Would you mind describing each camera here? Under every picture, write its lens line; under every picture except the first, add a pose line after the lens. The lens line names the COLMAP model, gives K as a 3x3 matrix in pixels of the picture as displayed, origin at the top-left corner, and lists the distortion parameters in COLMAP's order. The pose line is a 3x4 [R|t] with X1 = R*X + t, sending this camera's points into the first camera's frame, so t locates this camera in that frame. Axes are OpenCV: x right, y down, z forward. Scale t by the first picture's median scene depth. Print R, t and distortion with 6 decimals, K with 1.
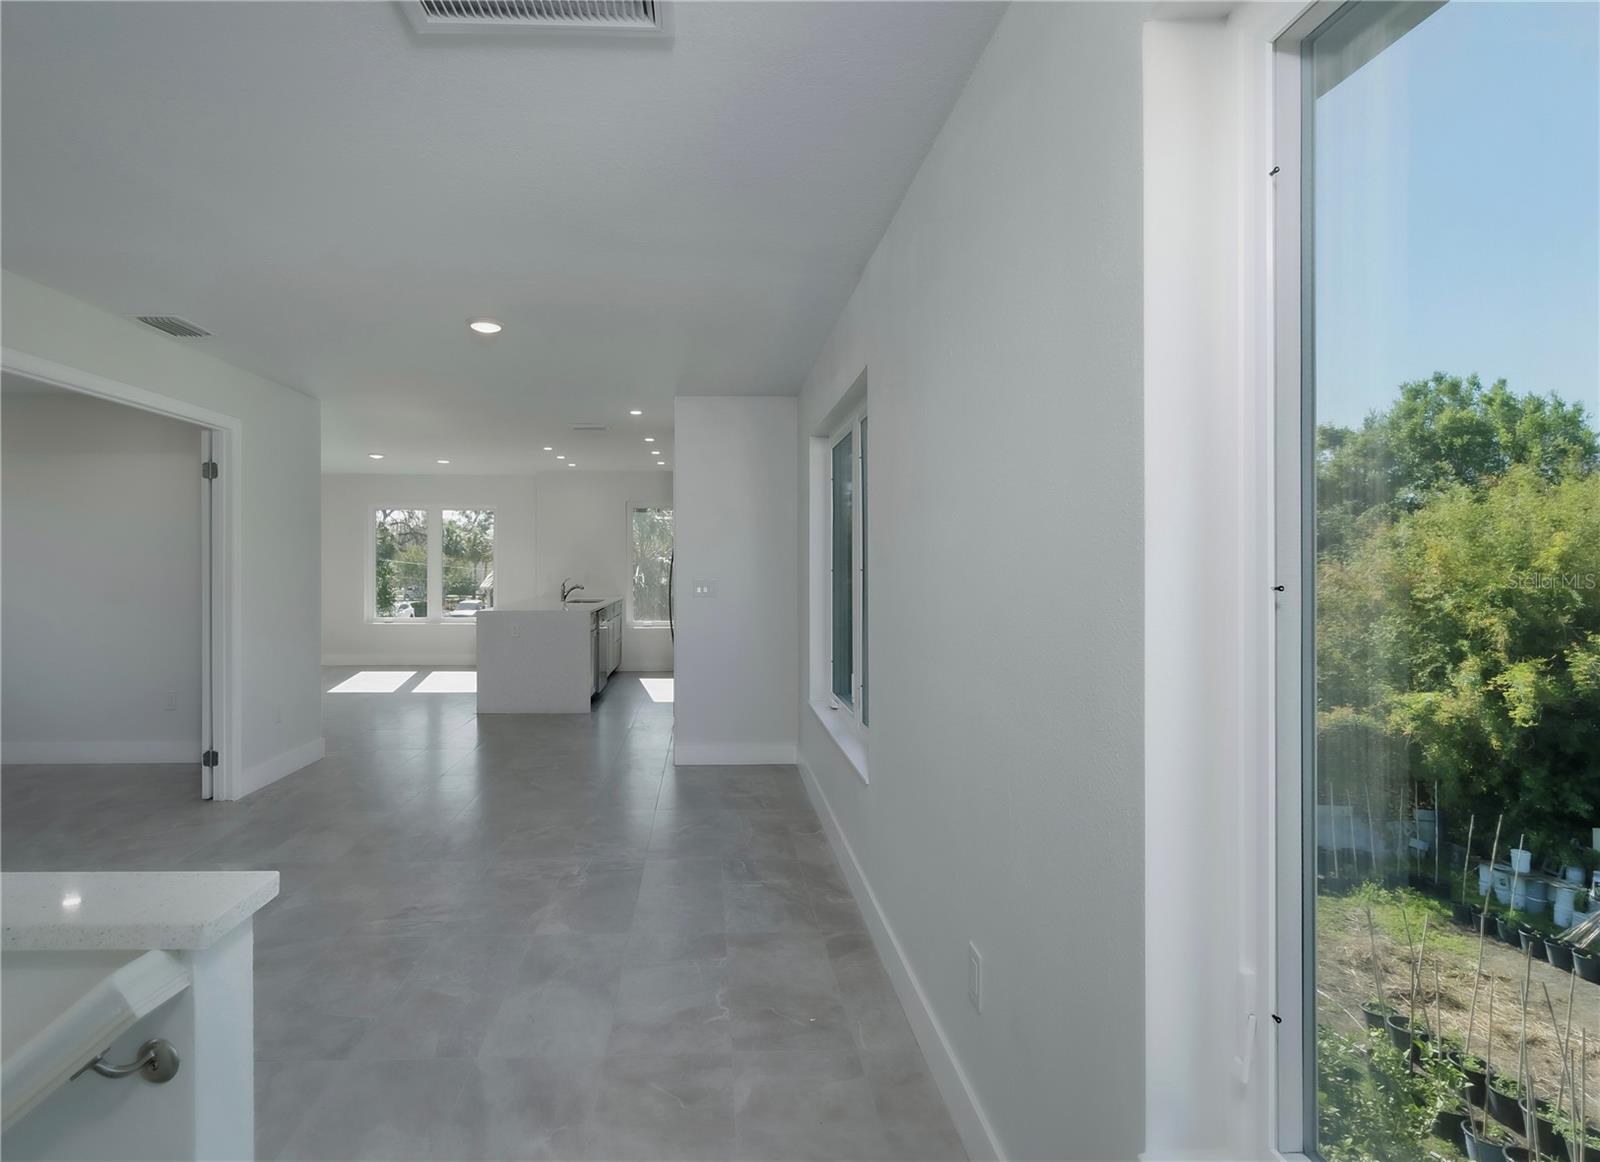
lens RADIAL K [[746.4, 0, 793.8], [0, 746.4, 565.7], [0, 0, 1]] dist [0.002209, 0.000186]
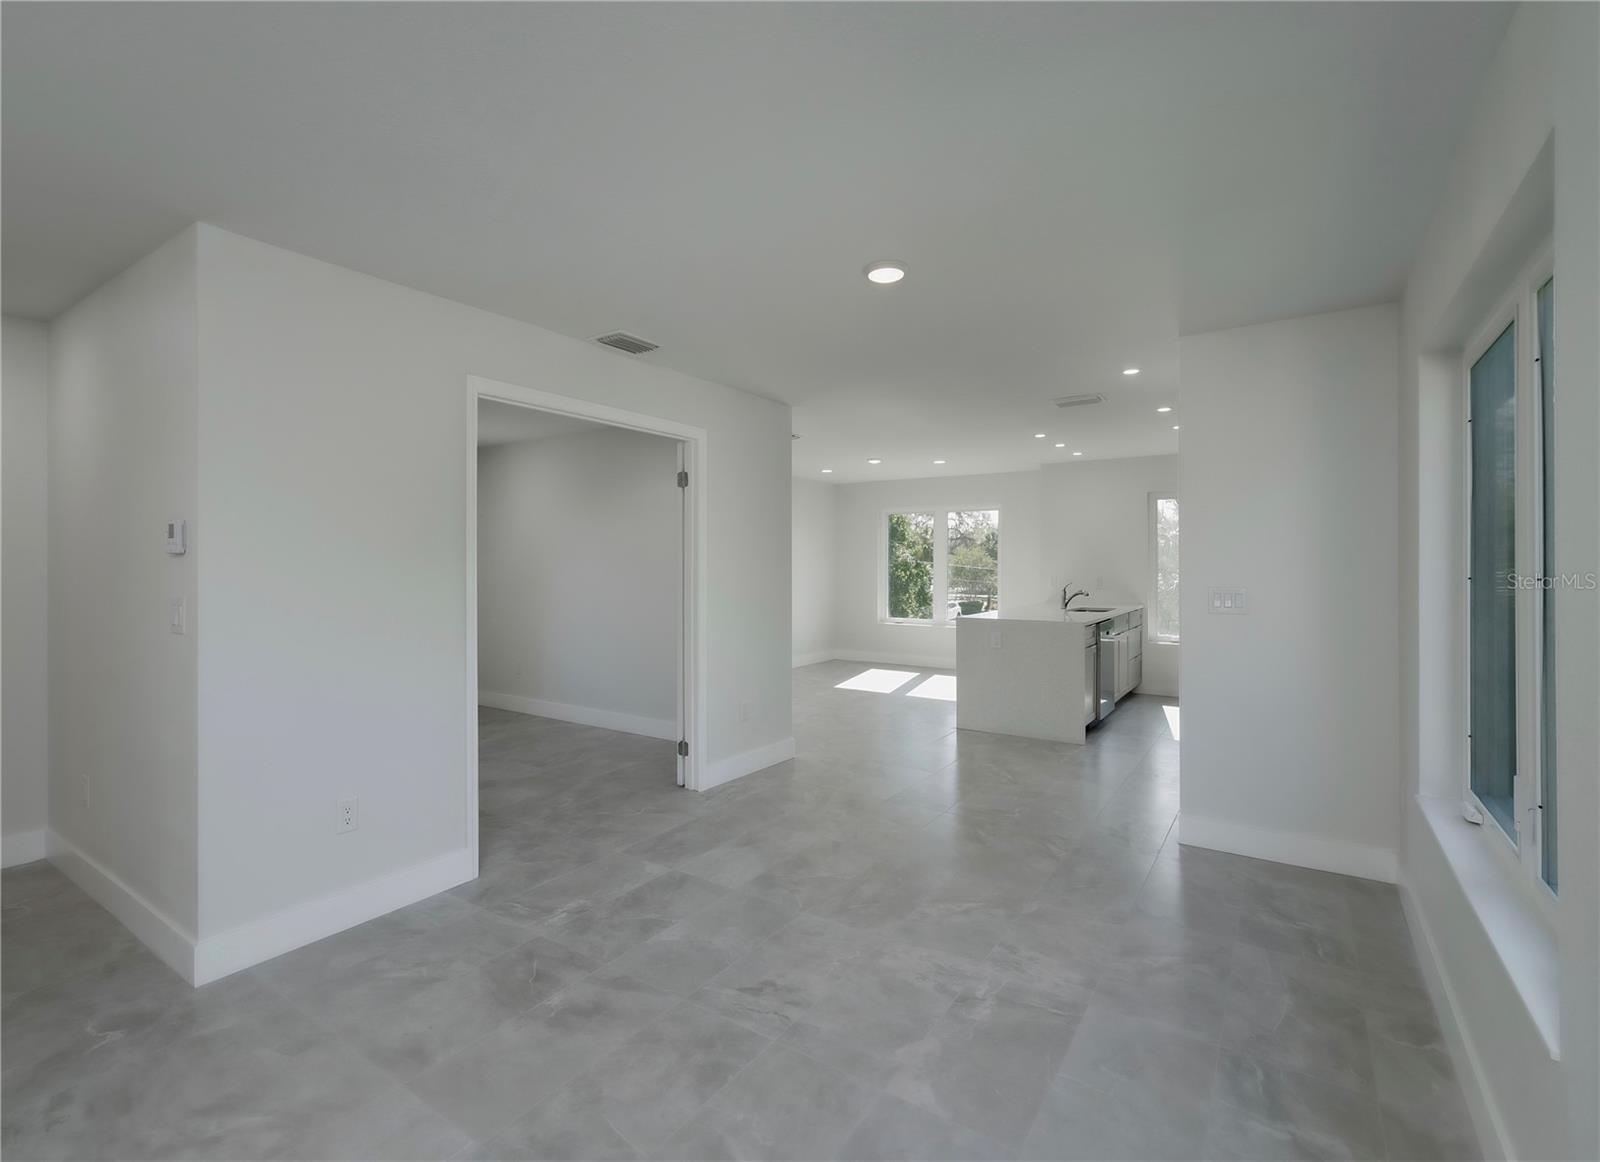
lens RADIAL K [[746.4, 0, 793.8], [0, 746.4, 565.7], [0, 0, 1]] dist [0.002209, 0.000186]
pose [[0.766283, -0.000918, -0.642503, 0.022948], [-0.001060, 0.999996, -0.002693, -0.000827], [0.642502, 0.002745, 0.766279, 0.221785]]
